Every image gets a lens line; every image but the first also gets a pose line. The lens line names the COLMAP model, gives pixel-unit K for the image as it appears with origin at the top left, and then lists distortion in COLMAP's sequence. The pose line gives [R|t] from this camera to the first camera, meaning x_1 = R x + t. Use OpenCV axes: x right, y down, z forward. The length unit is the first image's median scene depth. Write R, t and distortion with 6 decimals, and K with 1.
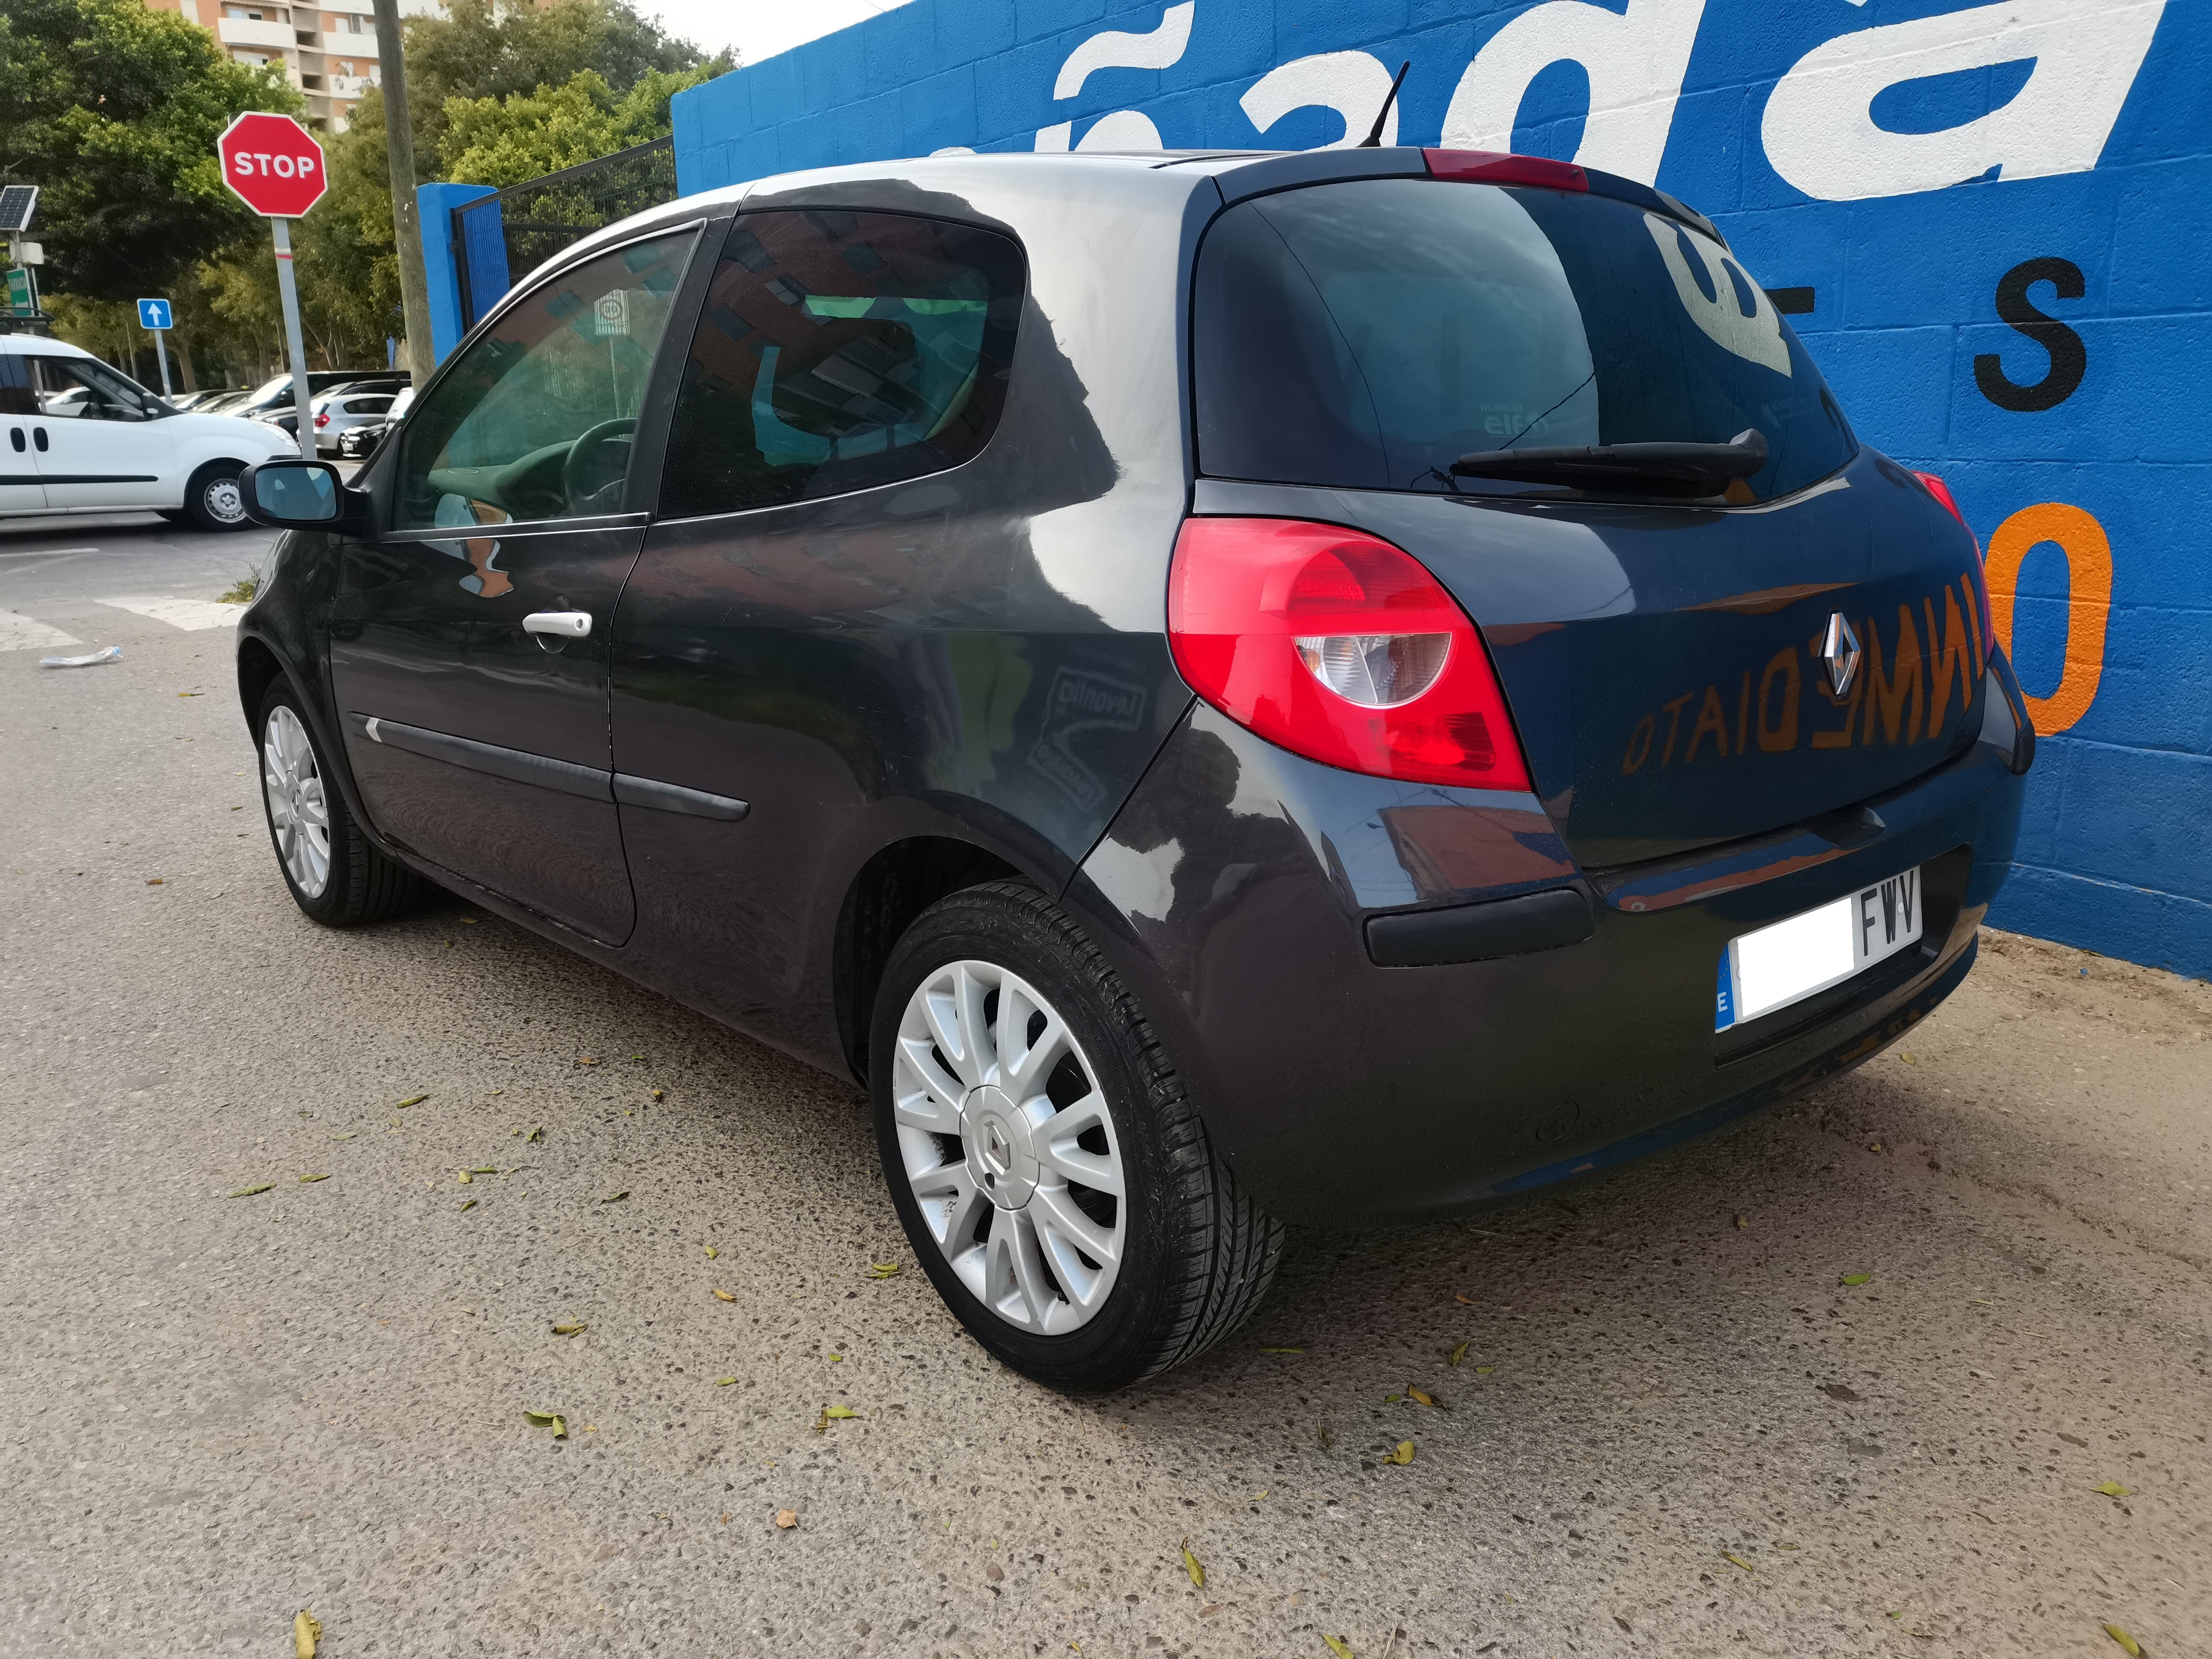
lens RADIAL K [[1680.3, 0, 1114.1], [0, 1680.3, 832.0], [0, 0, 1]] dist [0.019268, 0.008044]
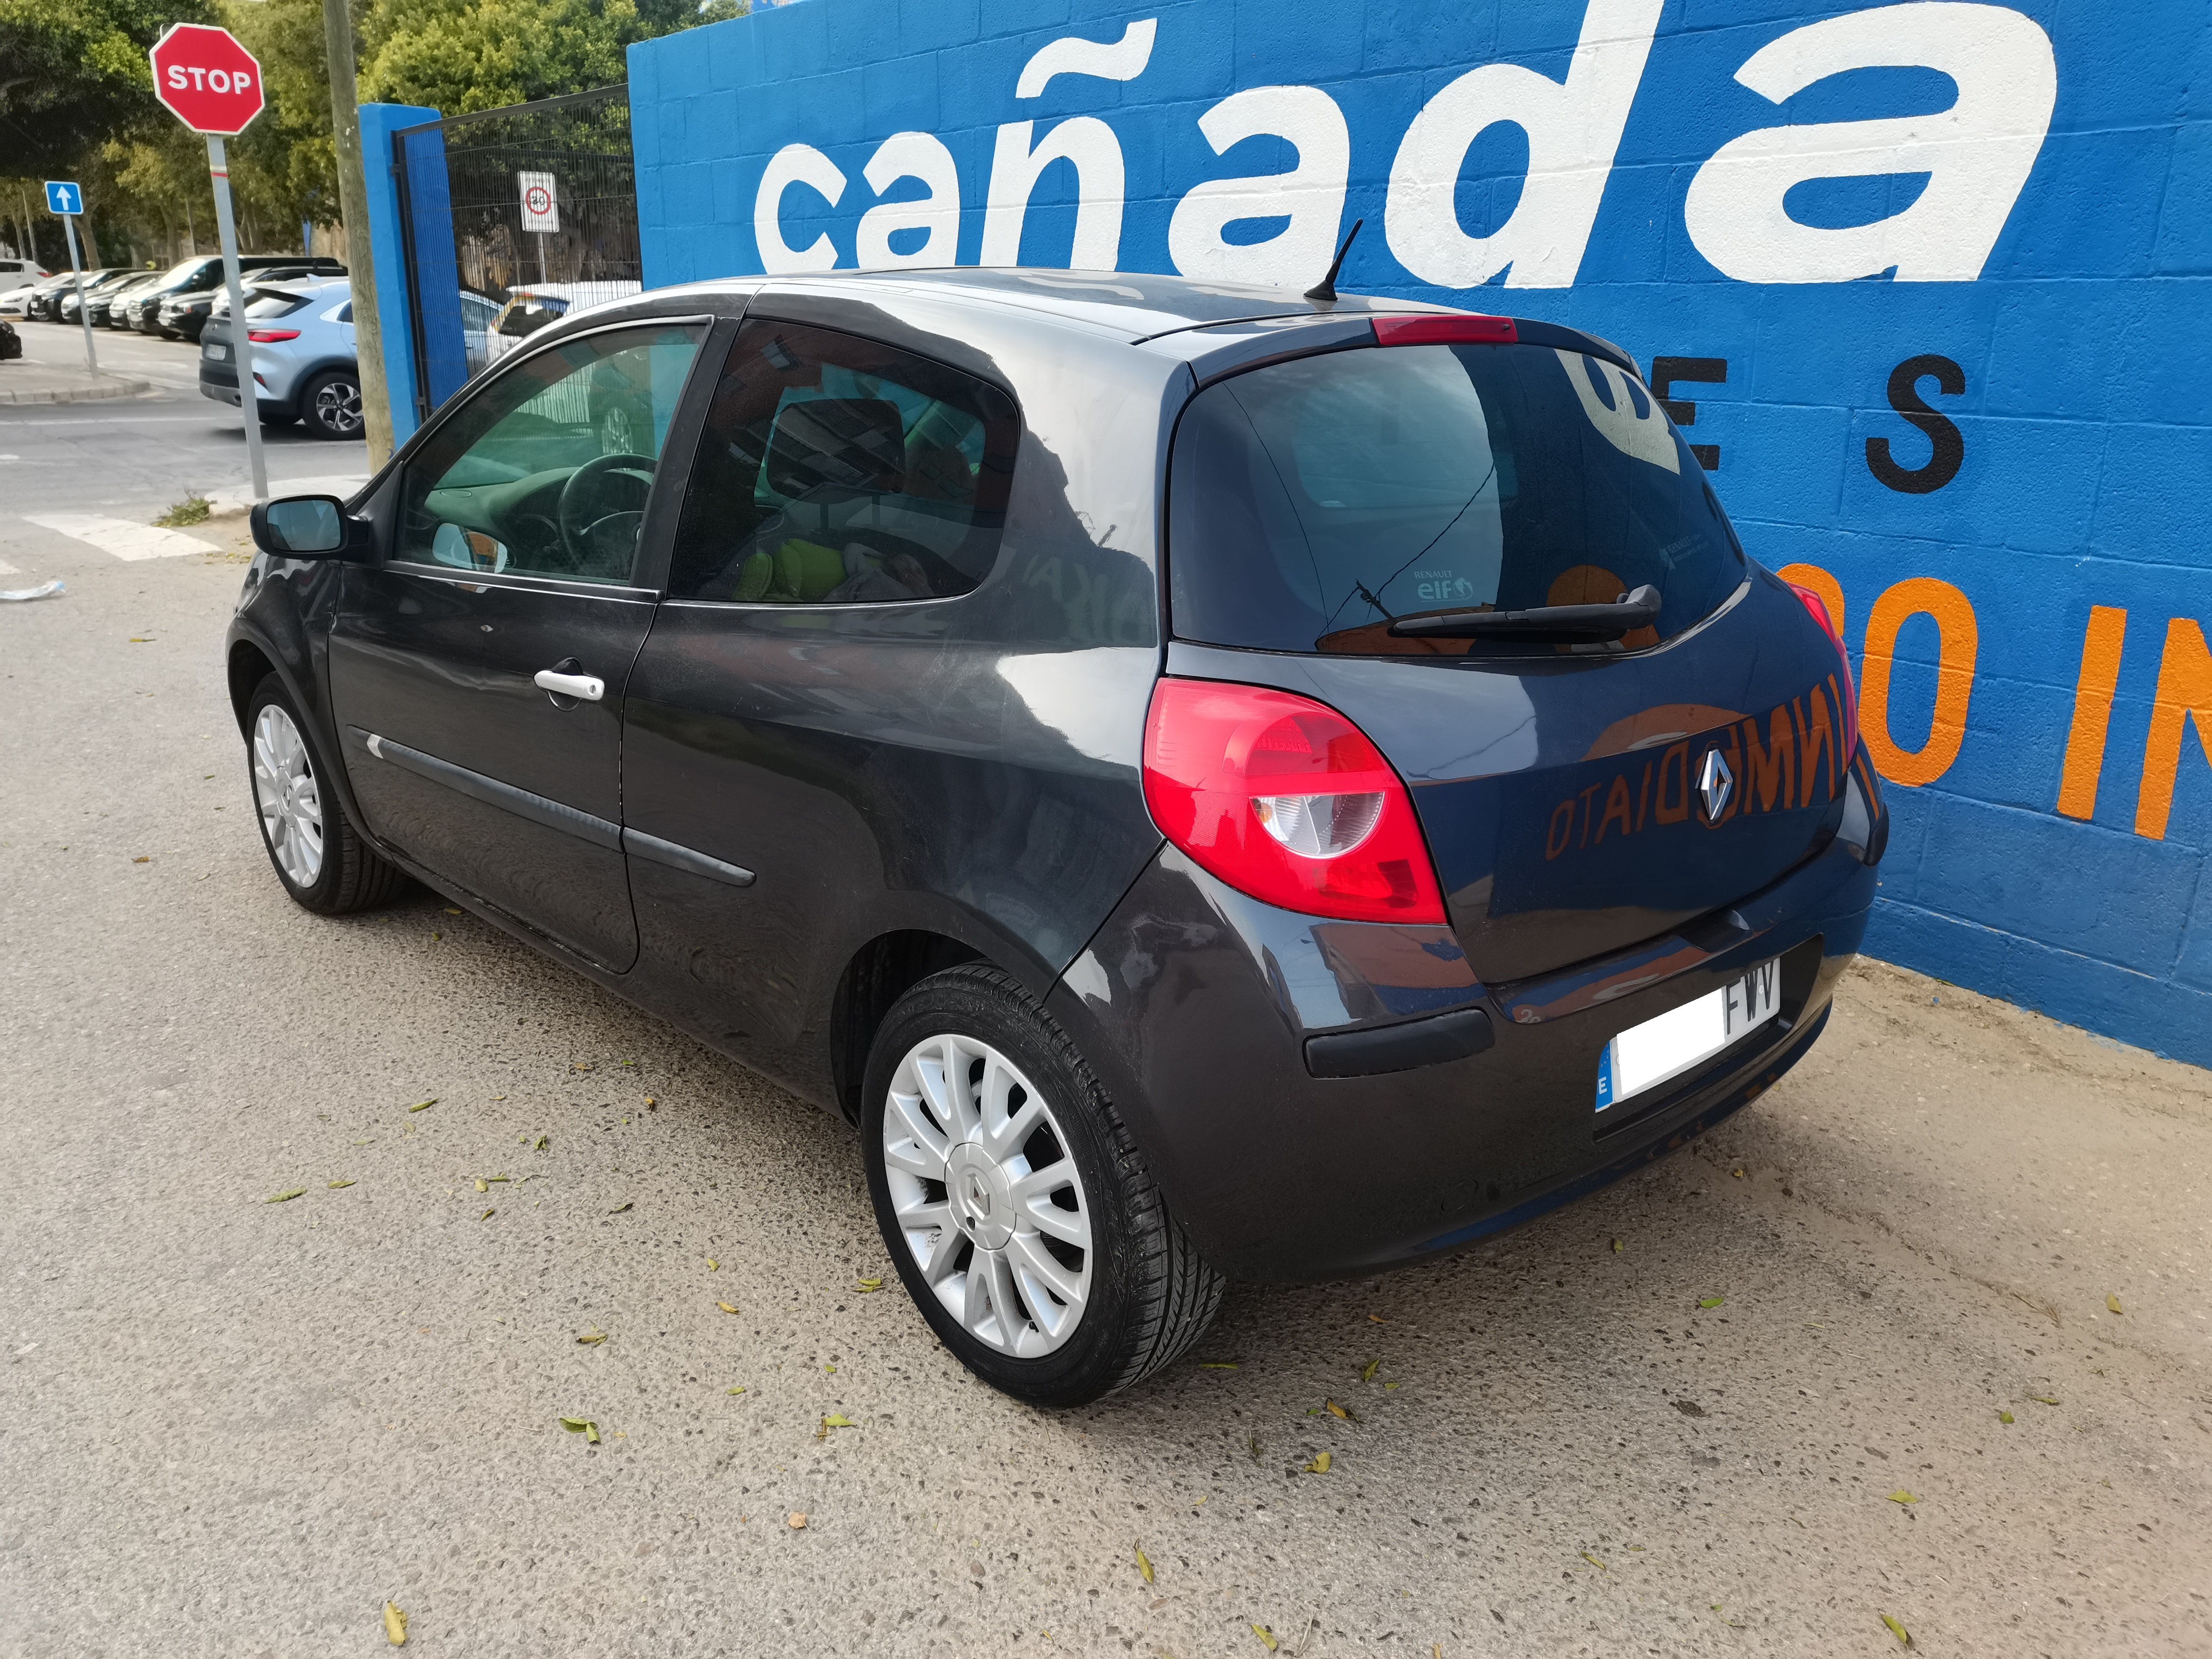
lens RADIAL K [[1679.6, 0, 1114.4], [0, 1679.6, 832.1], [0, 0, 1]] dist [0.025481, -0.003538]
pose [[0.998799, 0.021857, 0.043854, -0.028181], [-0.024136, 0.998348, 0.052146, -0.106998], [-0.042641, -0.053142, 0.997676, -0.120934]]
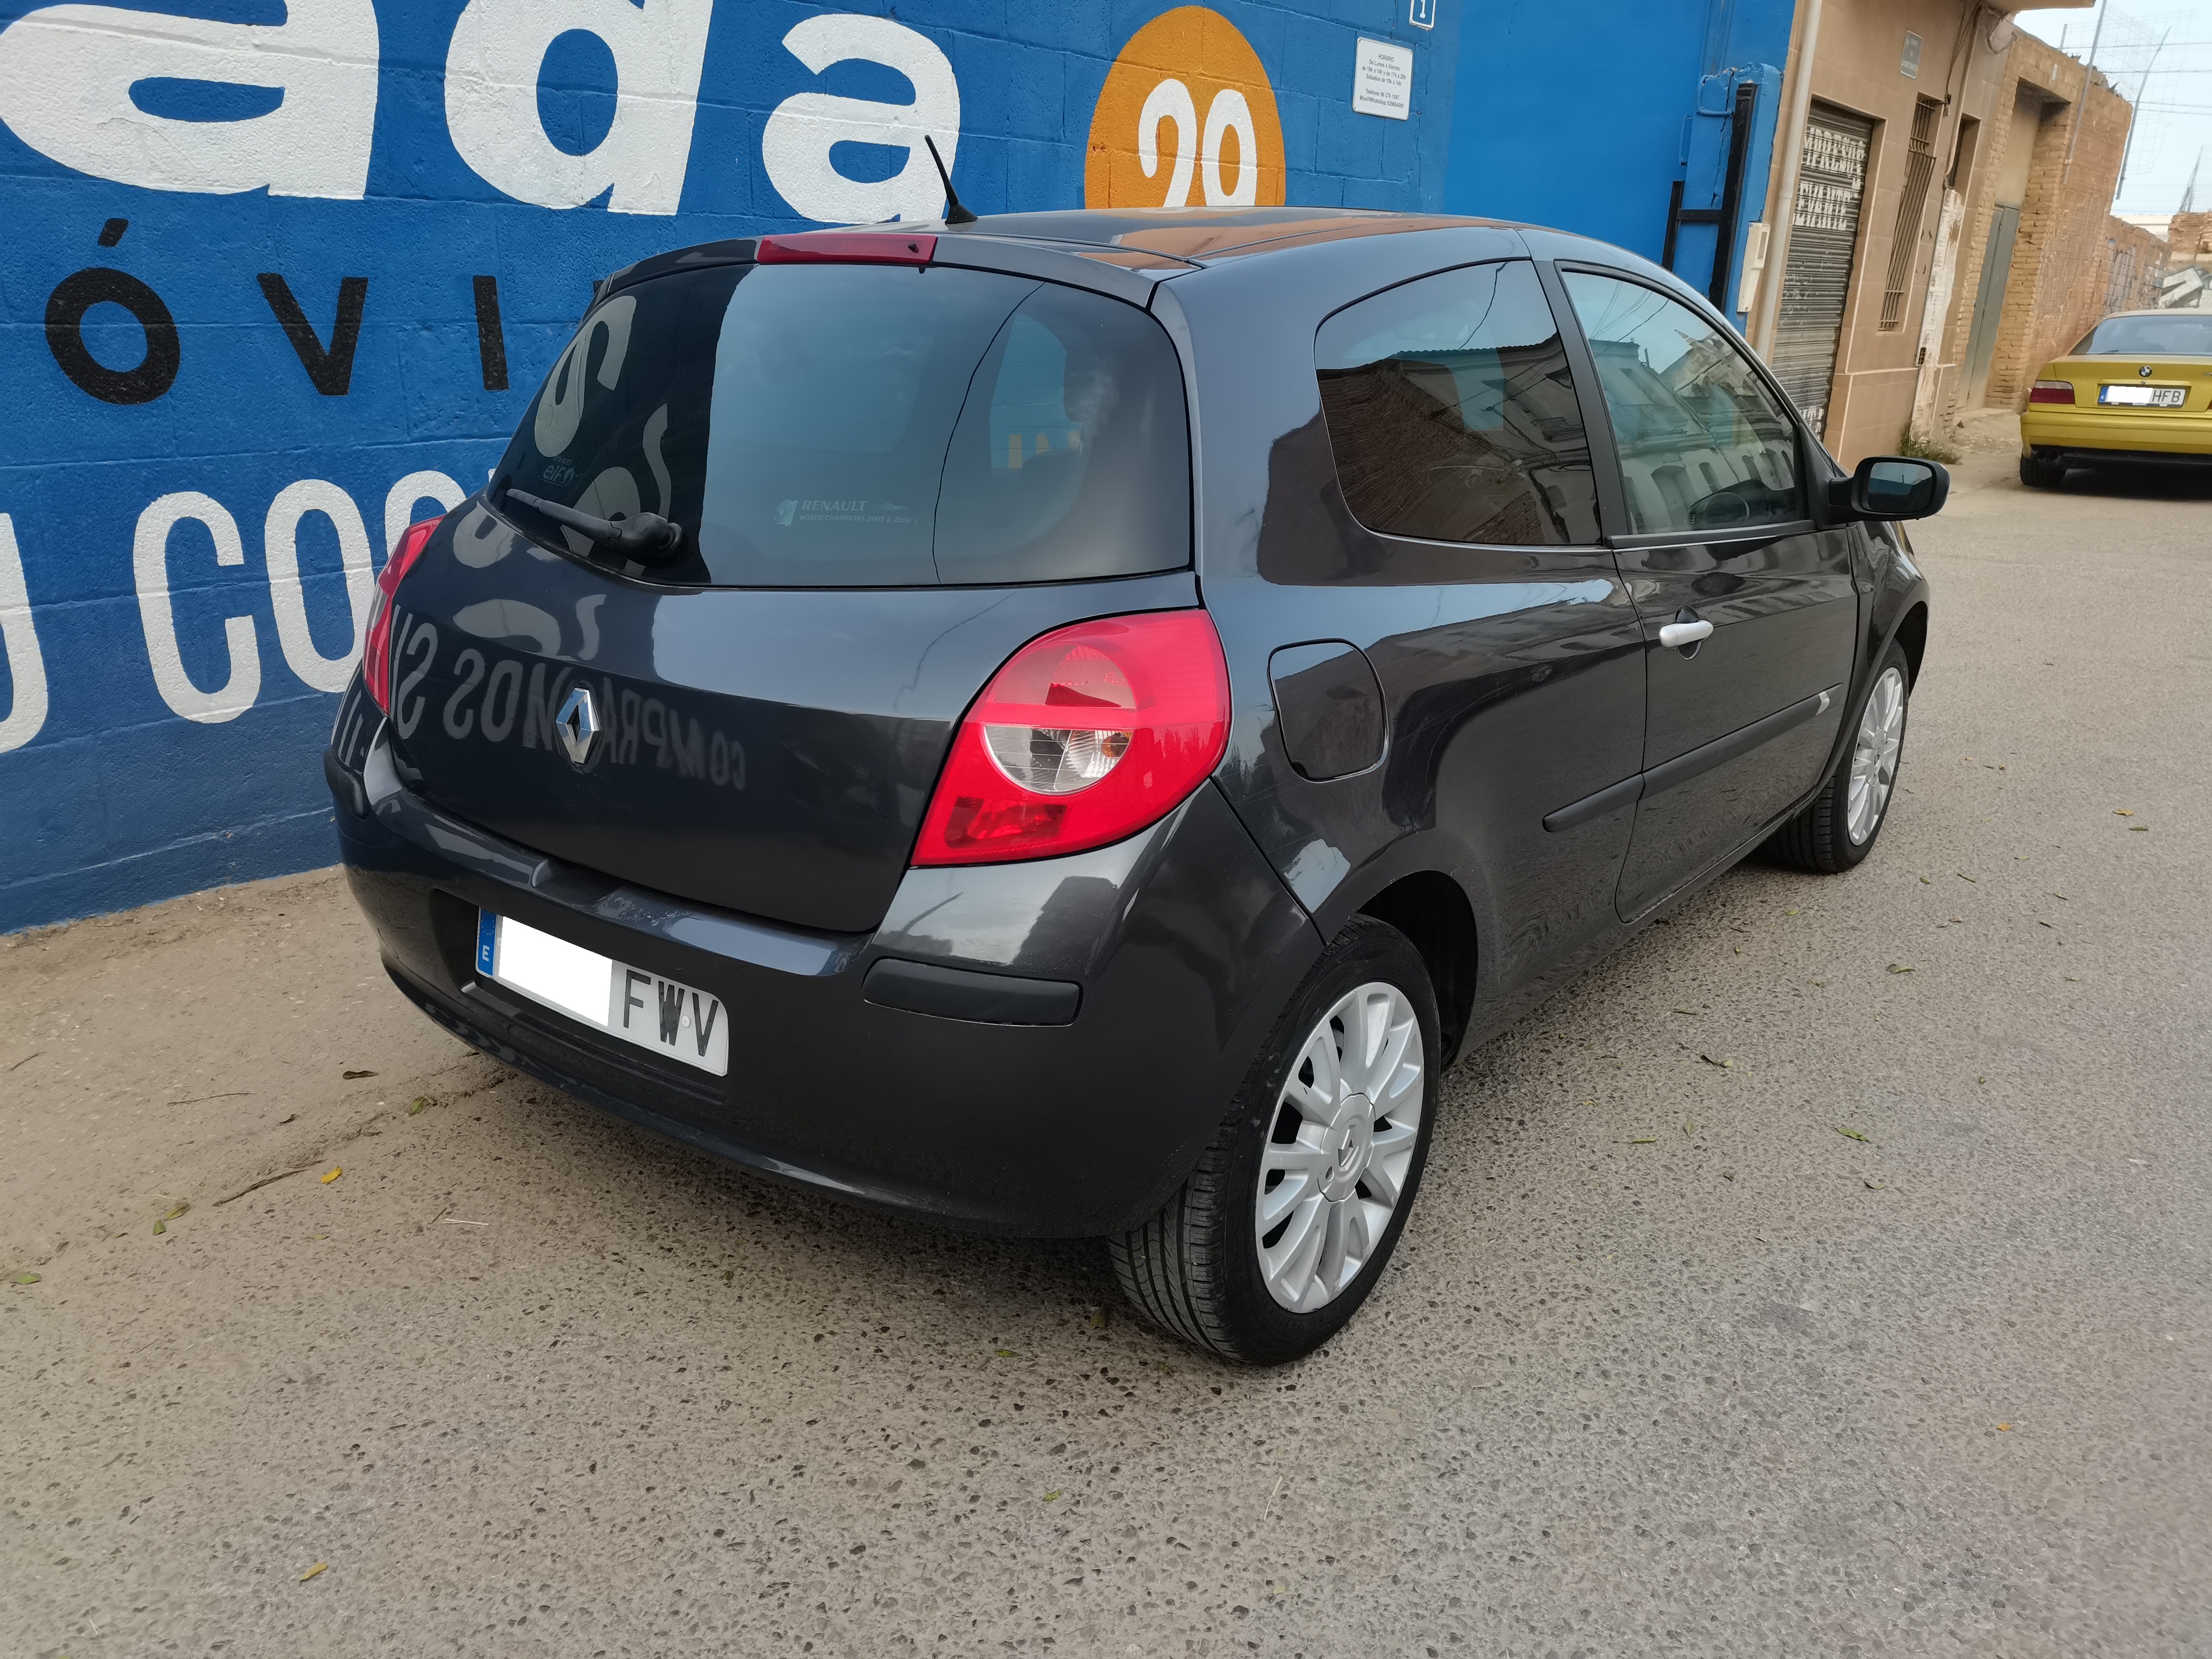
lens RADIAL K [[1679.7, 0, 1103.3], [0, 1679.7, 825.9], [0, 0, 1]] dist [0.047314, -0.040014]
pose [[-0.281569, -0.284912, 0.916266, -1.527855], [0.218084, 0.910909, 0.350264, -0.551861], [-0.934429, 0.298446, -0.194349, 1.844818]]
